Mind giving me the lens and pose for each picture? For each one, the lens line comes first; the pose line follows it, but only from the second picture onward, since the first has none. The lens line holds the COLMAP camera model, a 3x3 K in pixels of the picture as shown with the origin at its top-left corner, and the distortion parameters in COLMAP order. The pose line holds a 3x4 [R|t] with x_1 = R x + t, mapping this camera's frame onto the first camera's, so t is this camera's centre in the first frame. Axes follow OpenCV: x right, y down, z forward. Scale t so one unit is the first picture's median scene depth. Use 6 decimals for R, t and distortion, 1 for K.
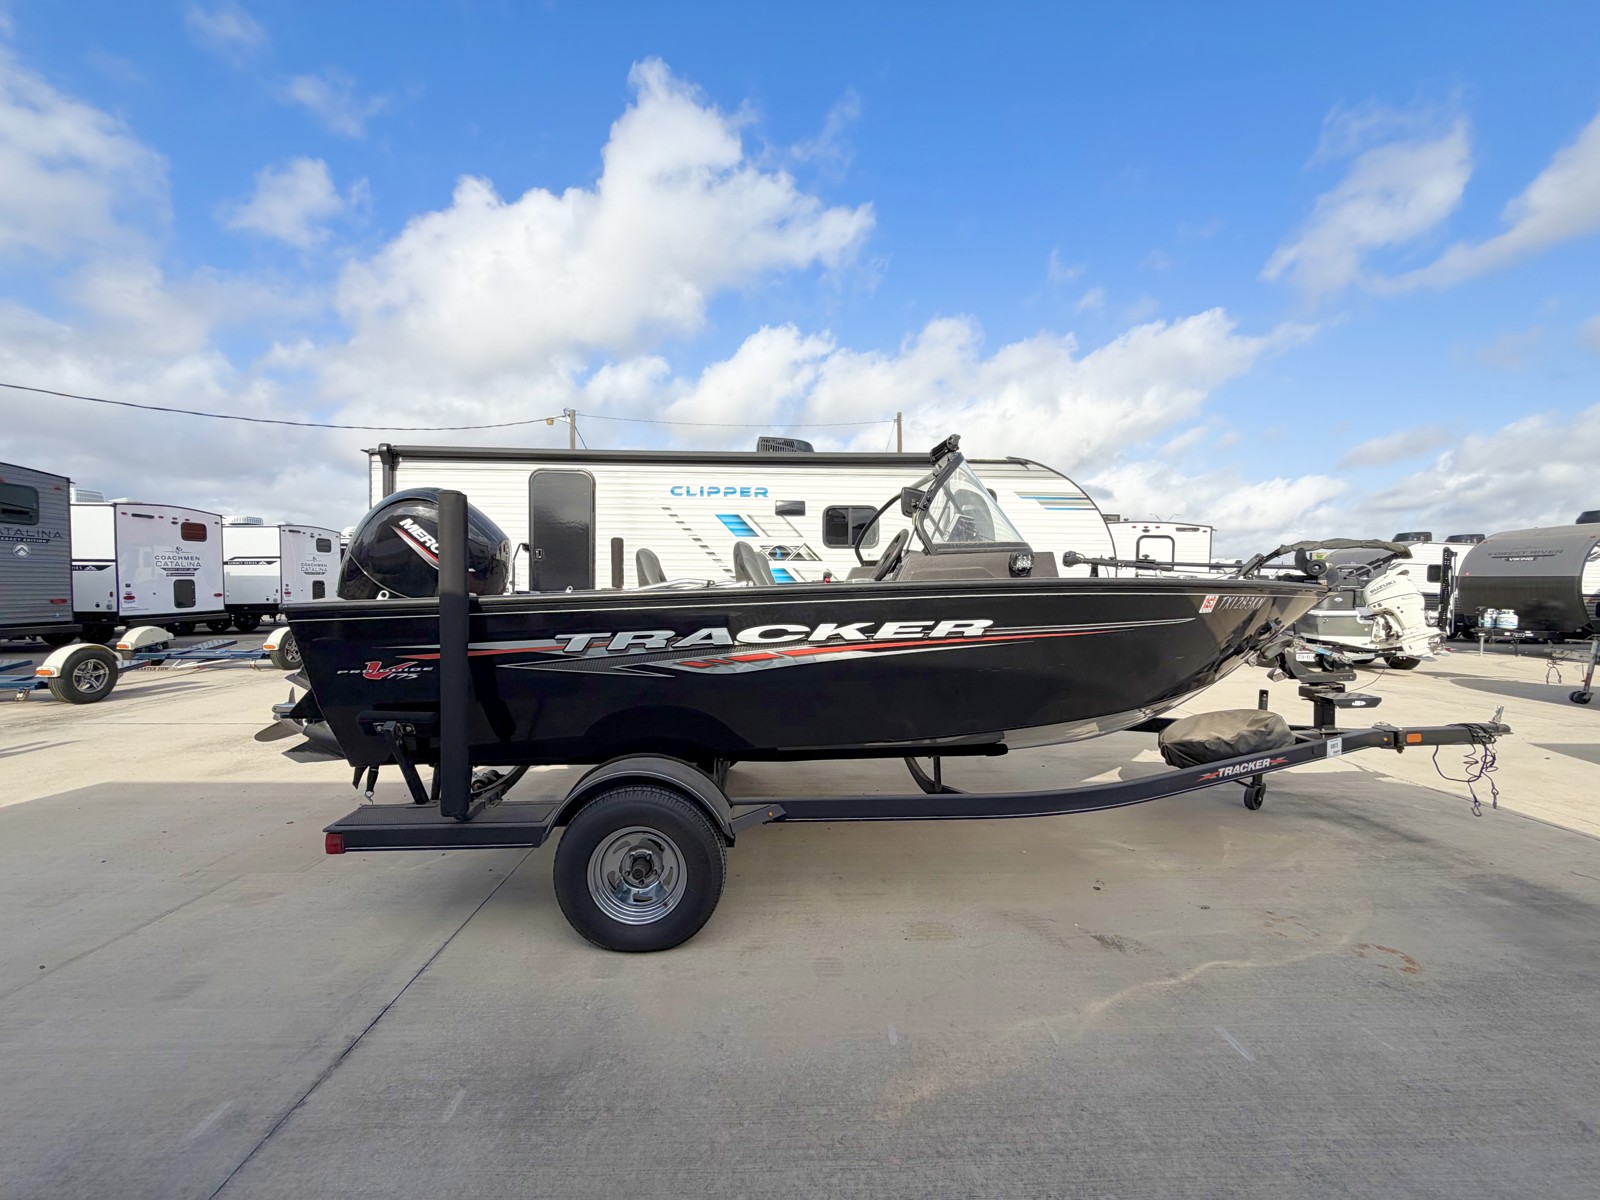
lens RADIAL K [[636.8, 0, 793.5], [0, 636.8, 606.4], [0, 0, 1]] dist [0.028046, -0.009455]
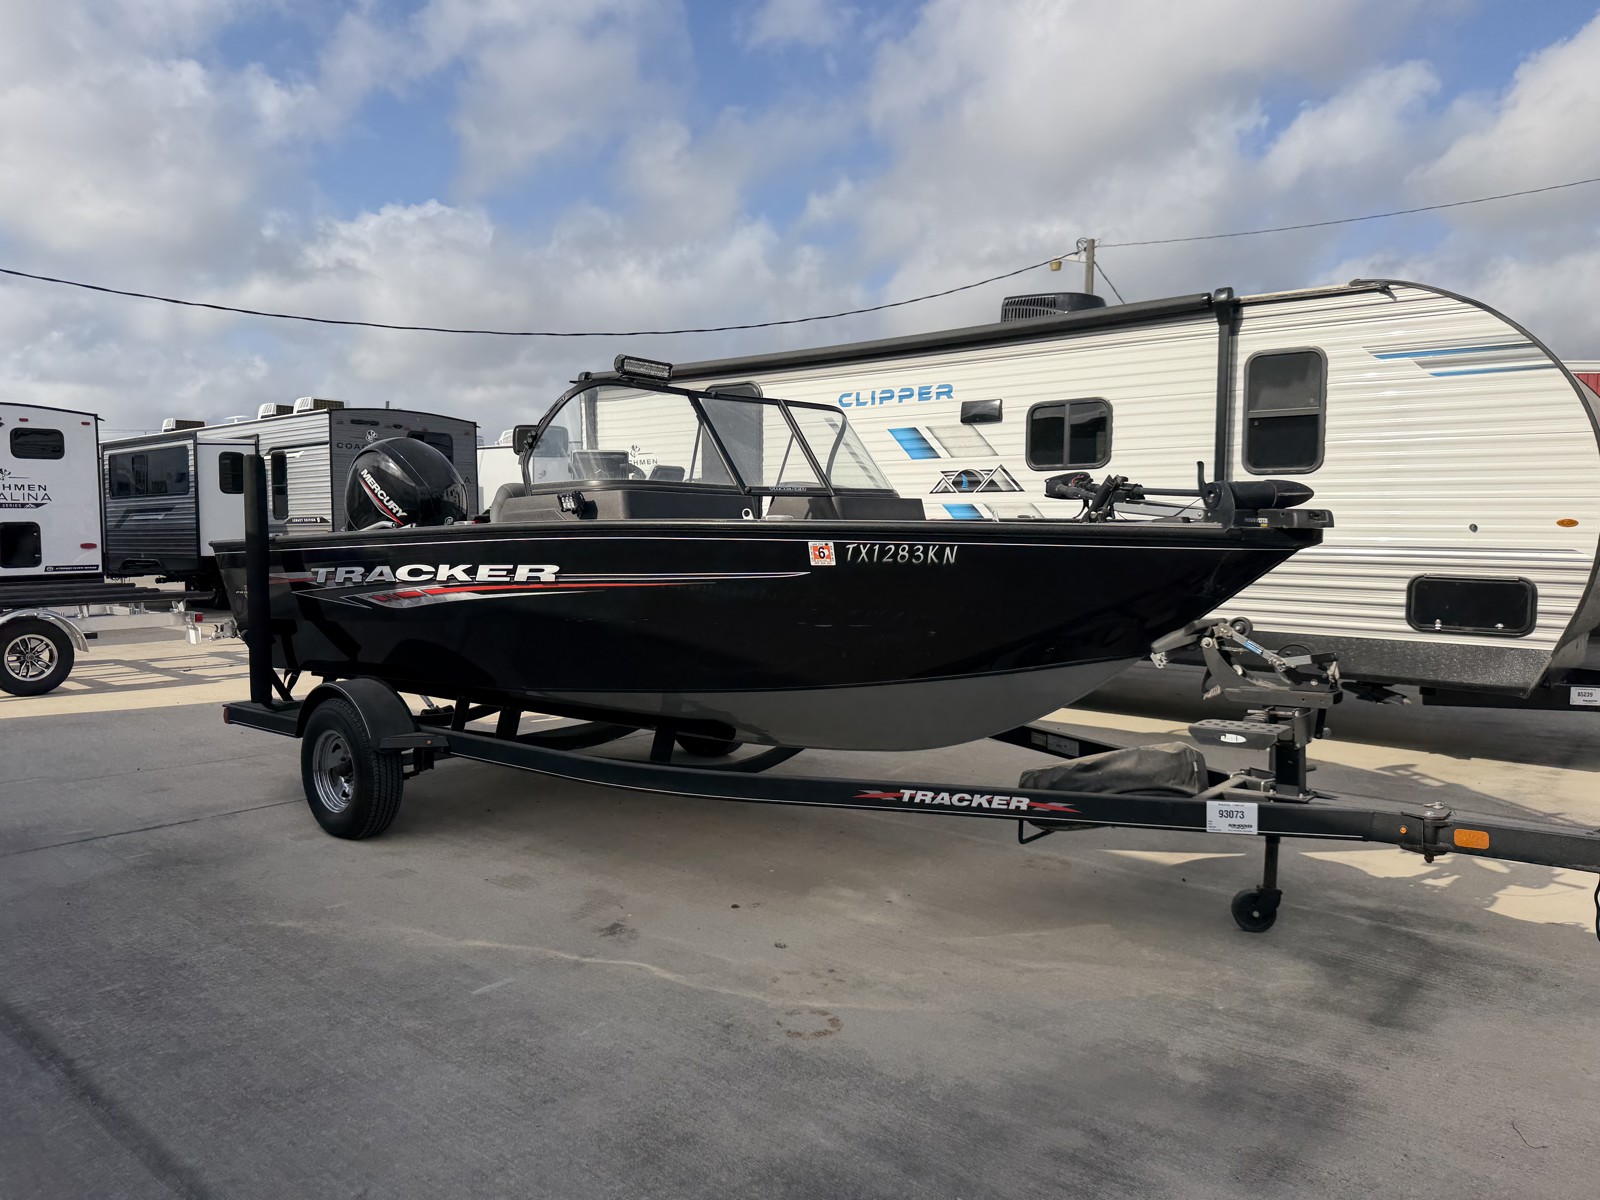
lens RADIAL K [[1106.8, 0, 782.9], [0, 1106.8, 605.5], [0, 0, 1]] dist [0.084186, -0.119844]
pose [[0.737629, 0.046166, -0.673626, 1.394674], [-0.023730, 0.998816, 0.042468, 0.002911], [0.674789, -0.015340, 0.737852, 0.024792]]
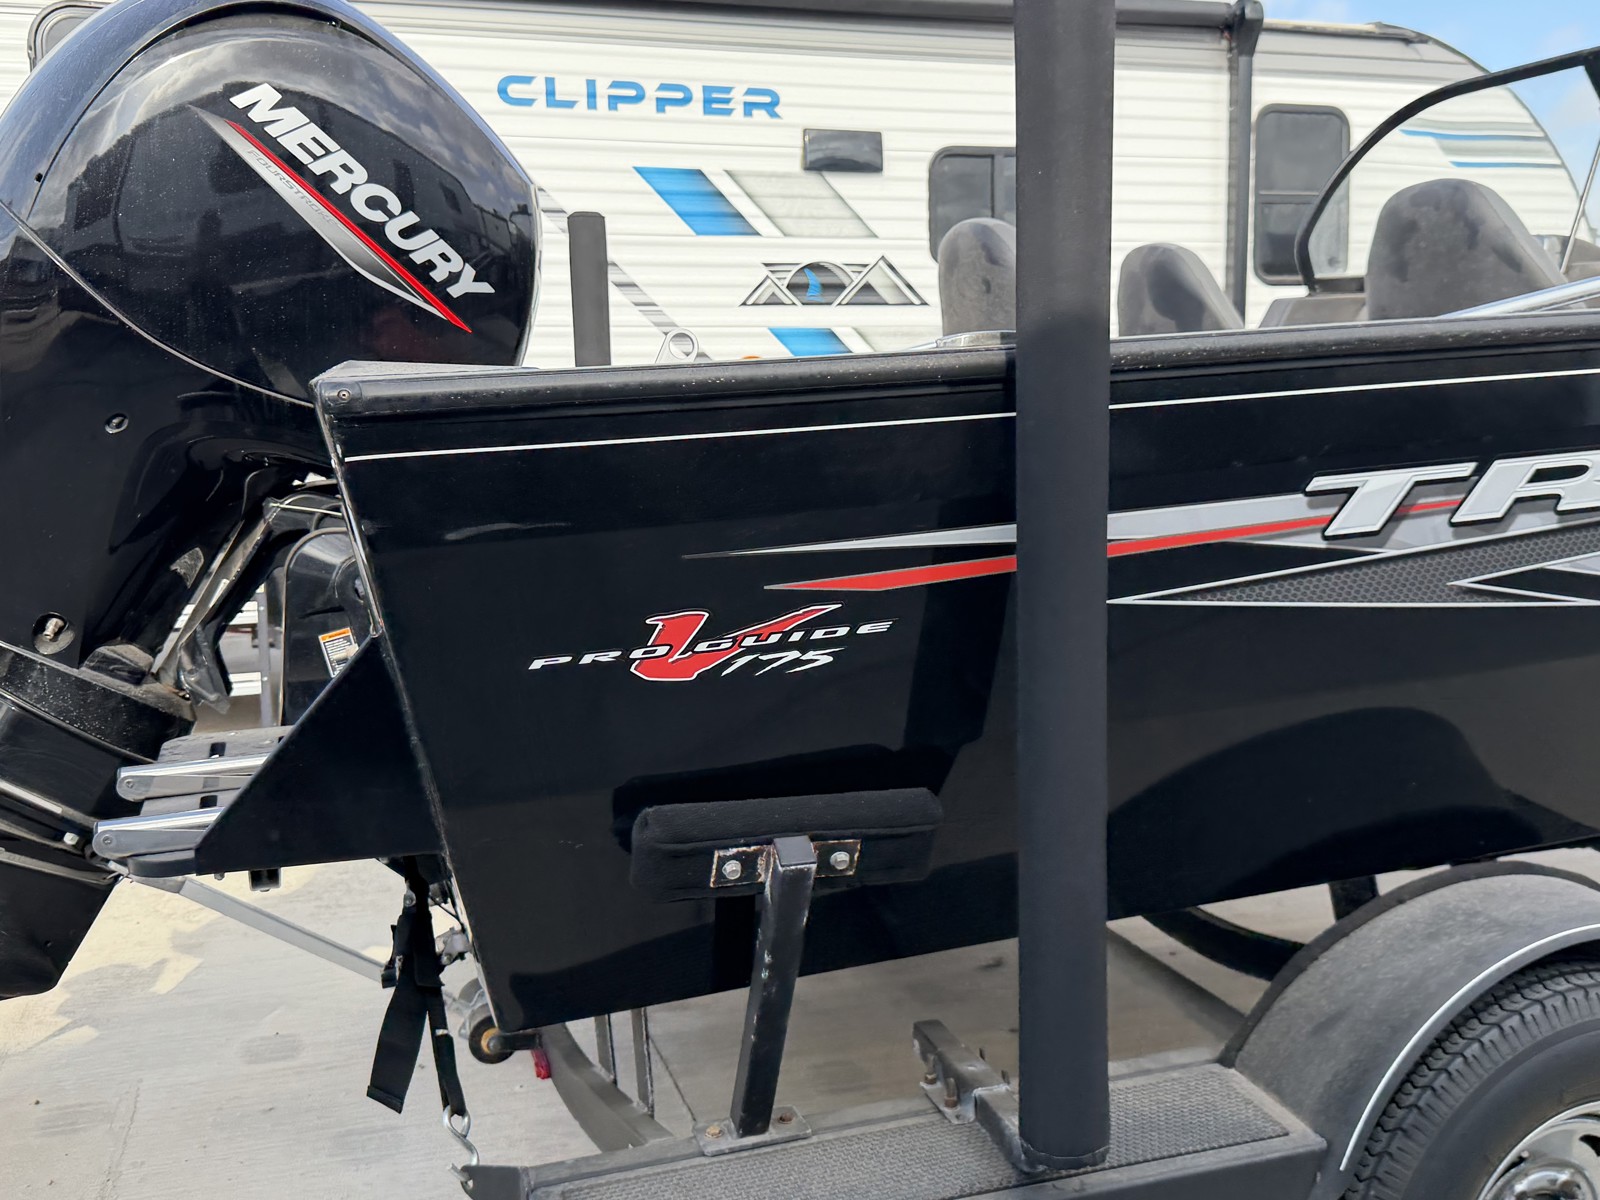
lens RADIAL K [[1573.5, 0, 810.6], [0, 1573.5, 606.1], [0, 0, 1]] dist [0.192151, -0.452188]
pose [[0.959361, -0.060674, 0.275580, -0.621792], [0.035206, 0.994715, 0.096445, 0.020845], [-0.279975, -0.082824, 0.956428, 0.319968]]
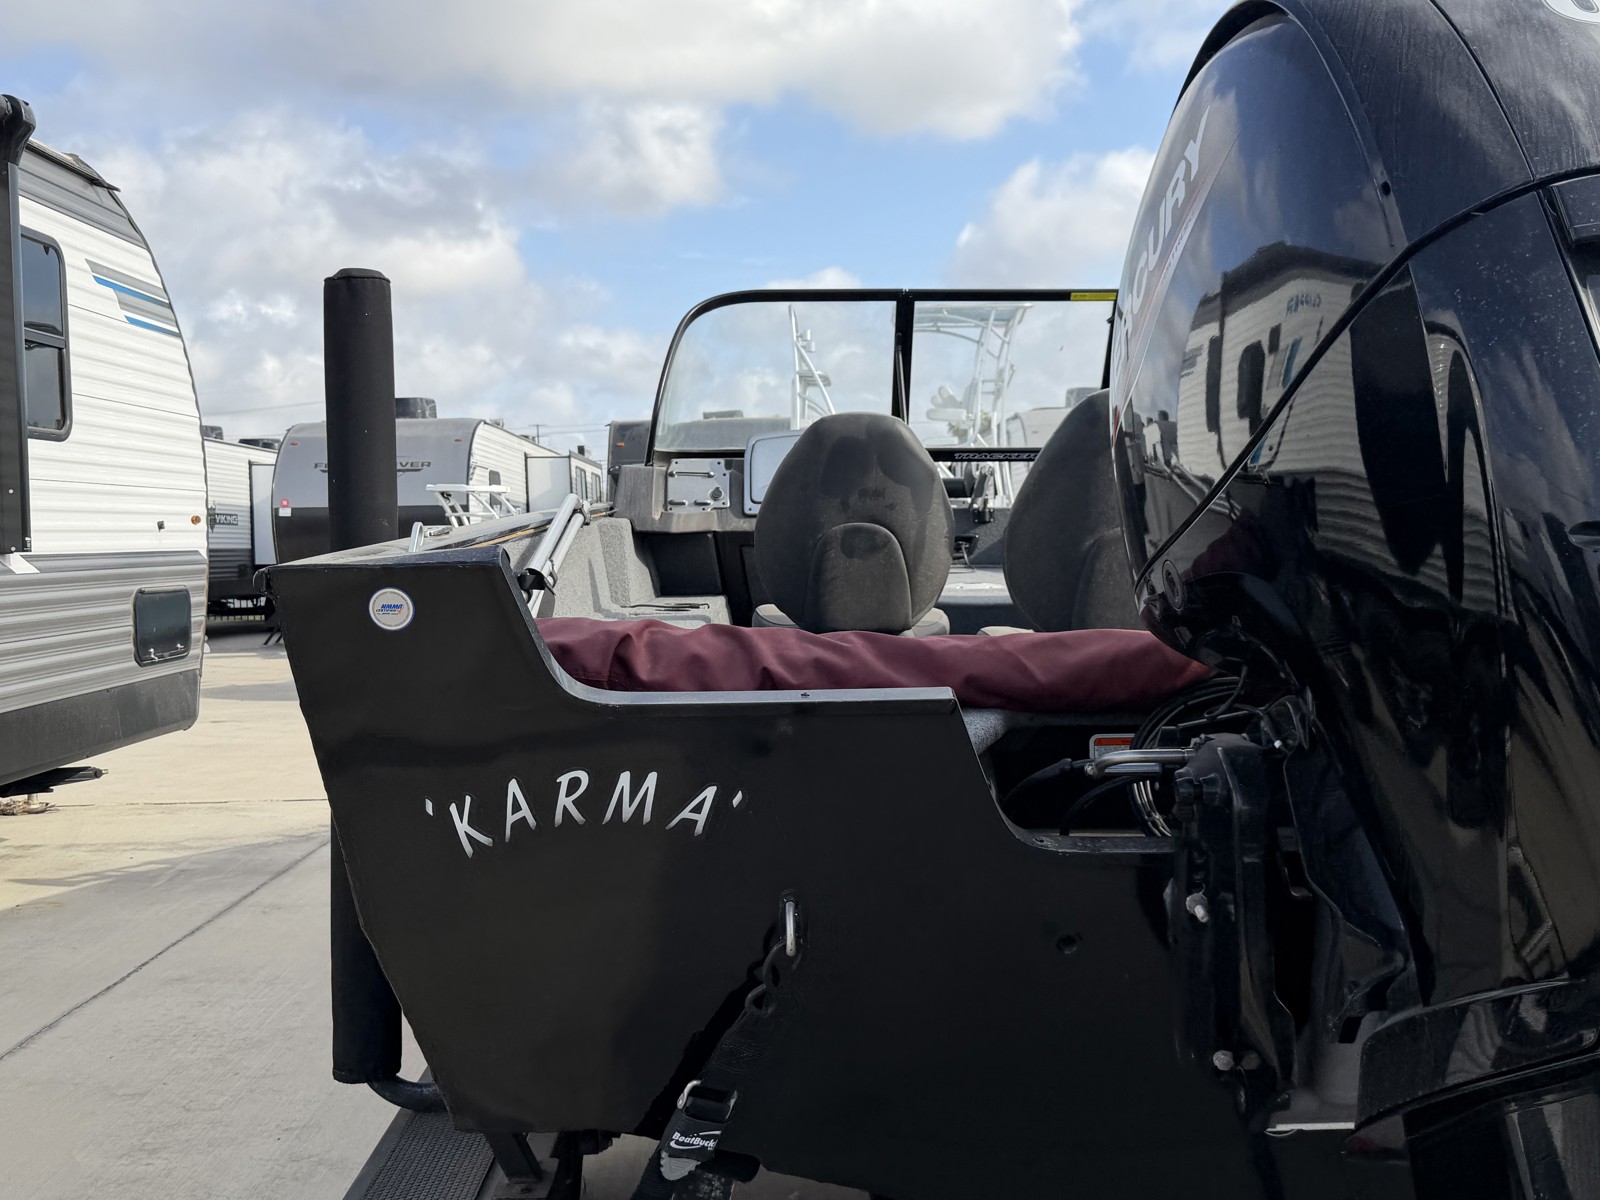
lens RADIAL K [[1573.5, 0, 810.6], [0, 1573.5, 606.1], [0, 0, 1]] dist [0.192151, -0.452188]
pose [[0.022735, -0.055618, 0.998193, -1.194858], [0.054393, 0.997041, 0.054315, -0.039567], [-0.998261, 0.053060, 0.025693, 1.338348]]
